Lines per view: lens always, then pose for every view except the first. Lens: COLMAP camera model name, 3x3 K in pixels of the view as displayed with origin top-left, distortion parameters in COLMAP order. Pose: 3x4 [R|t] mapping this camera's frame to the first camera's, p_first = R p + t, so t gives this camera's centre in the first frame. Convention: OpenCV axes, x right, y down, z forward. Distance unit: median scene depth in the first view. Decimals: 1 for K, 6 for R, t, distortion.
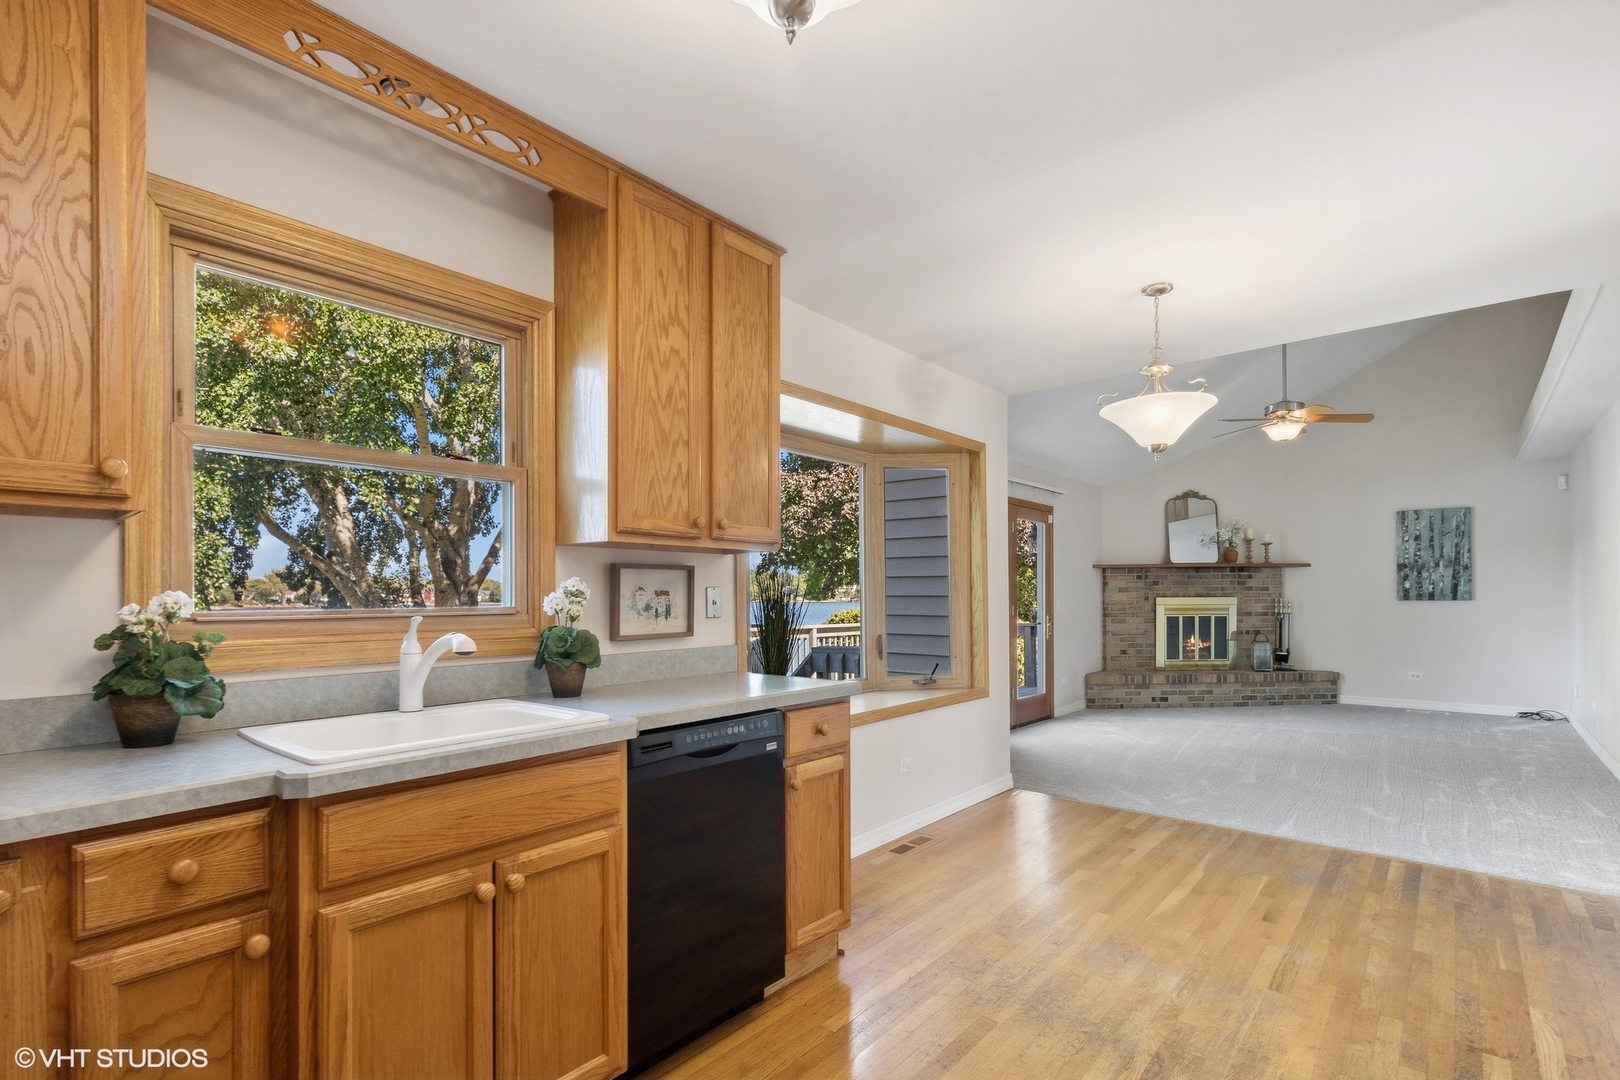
lens RADIAL K [[883.3, 0, 806.5], [0, 883.3, 585.2], [0, 0, 1]] dist [0.000441, 0.000714]
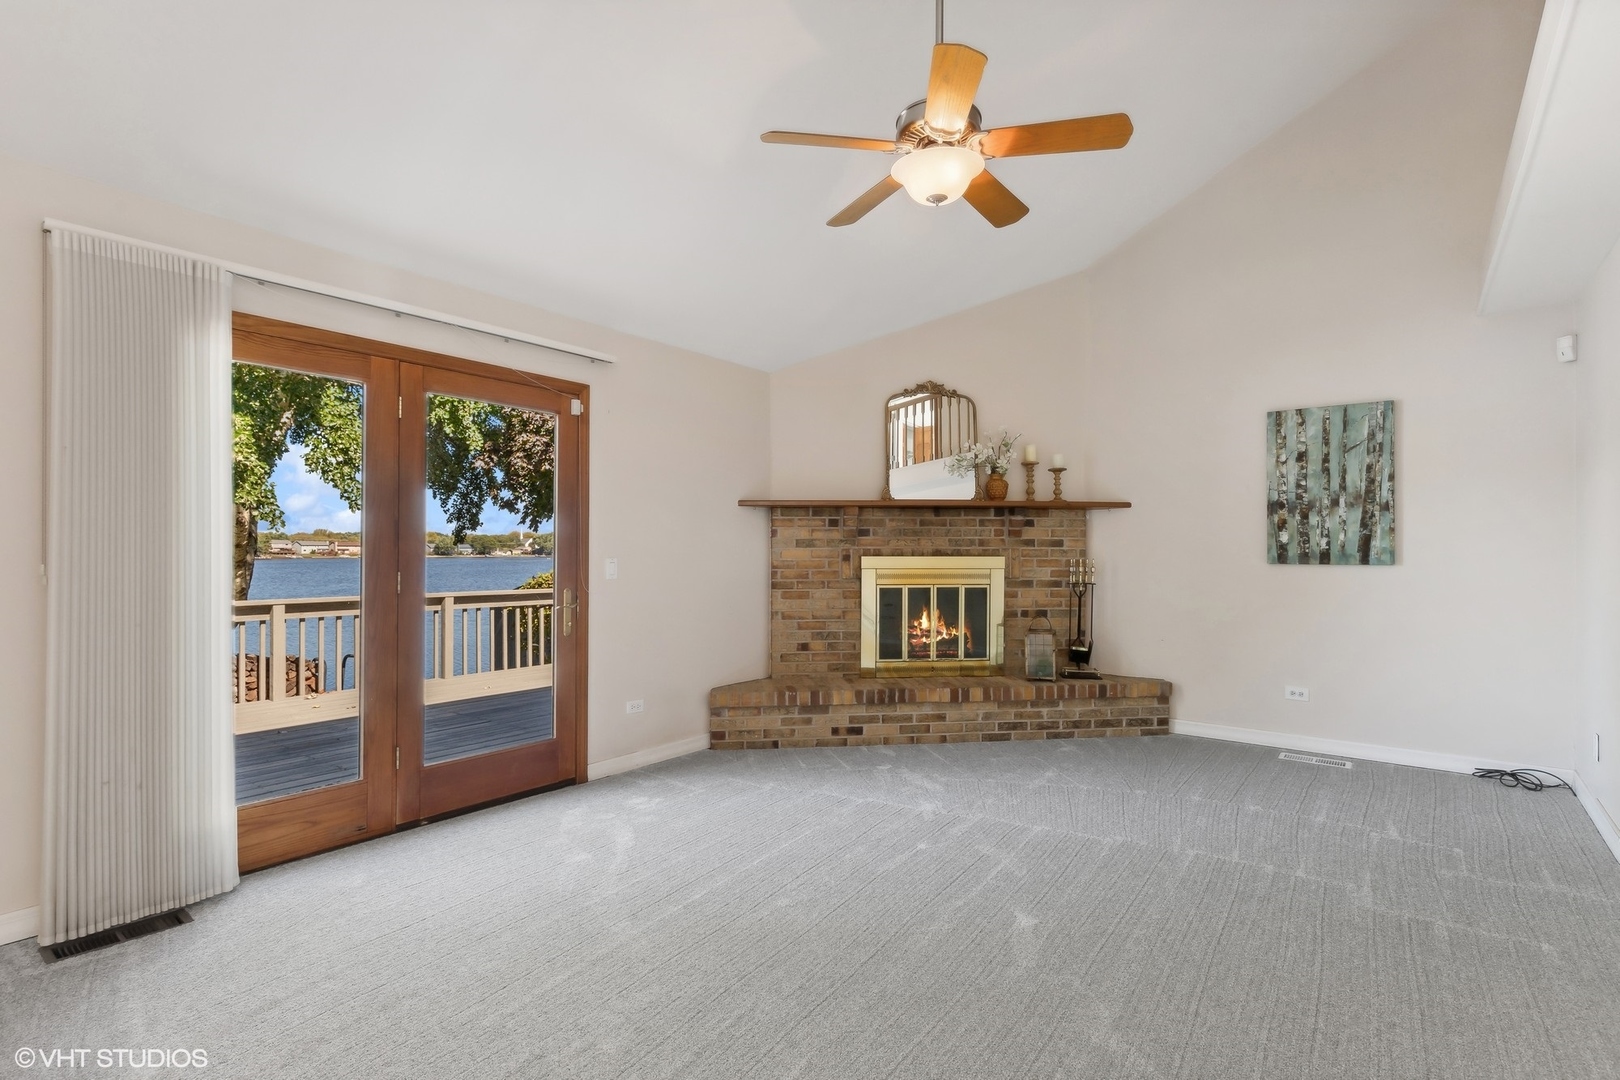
lens RADIAL K [[779.1, 0, 816.8], [0, 779.1, 546.9], [0, 0, 1]] dist [0.009846, -0.000620]
pose [[0.999659, 0.005763, -0.025450, 0.380287], [-0.005586, 0.999960, 0.007006, 0.003951], [0.025490, -0.006861, 0.999652, 0.470313]]
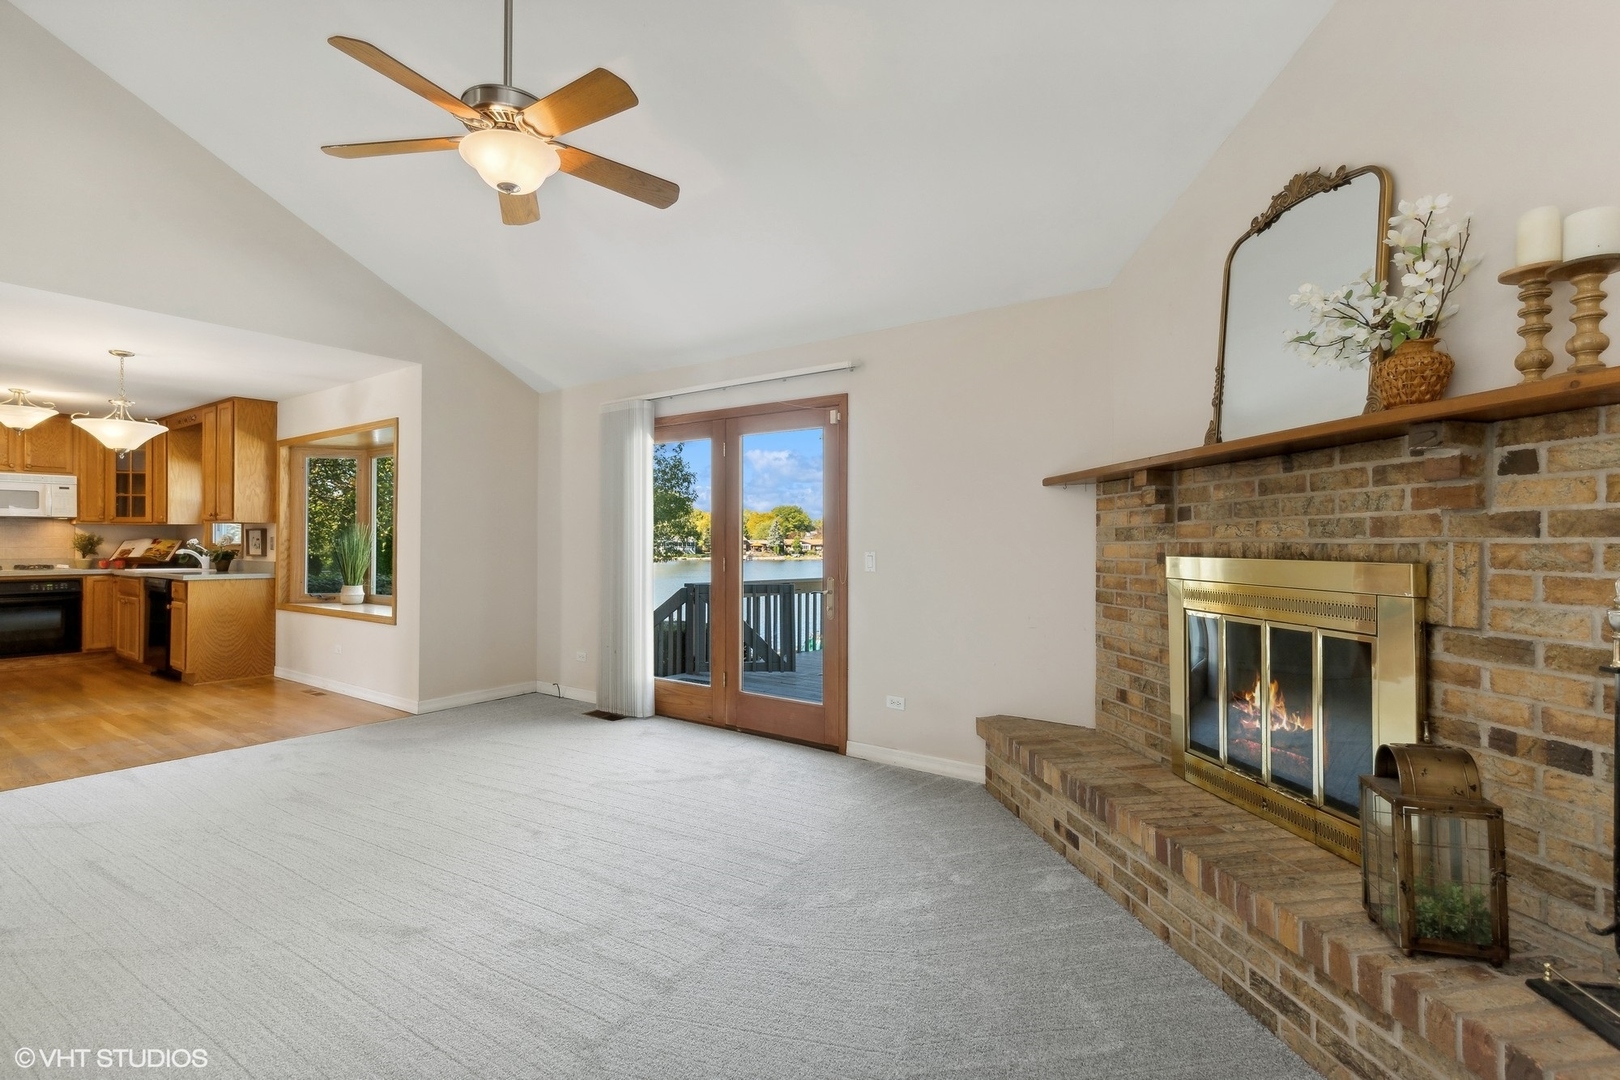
lens RADIAL K [[762.3, 0, 824.5], [0, 762.3, 534.2], [0, 0, 1]] dist [0.000041, -0.000125]
pose [[-0.007395, -0.006351, -0.999952, 0.694267], [0.008440, 0.999944, -0.006413, 0.006243], [0.999937, -0.008487, -0.007341, 0.874212]]
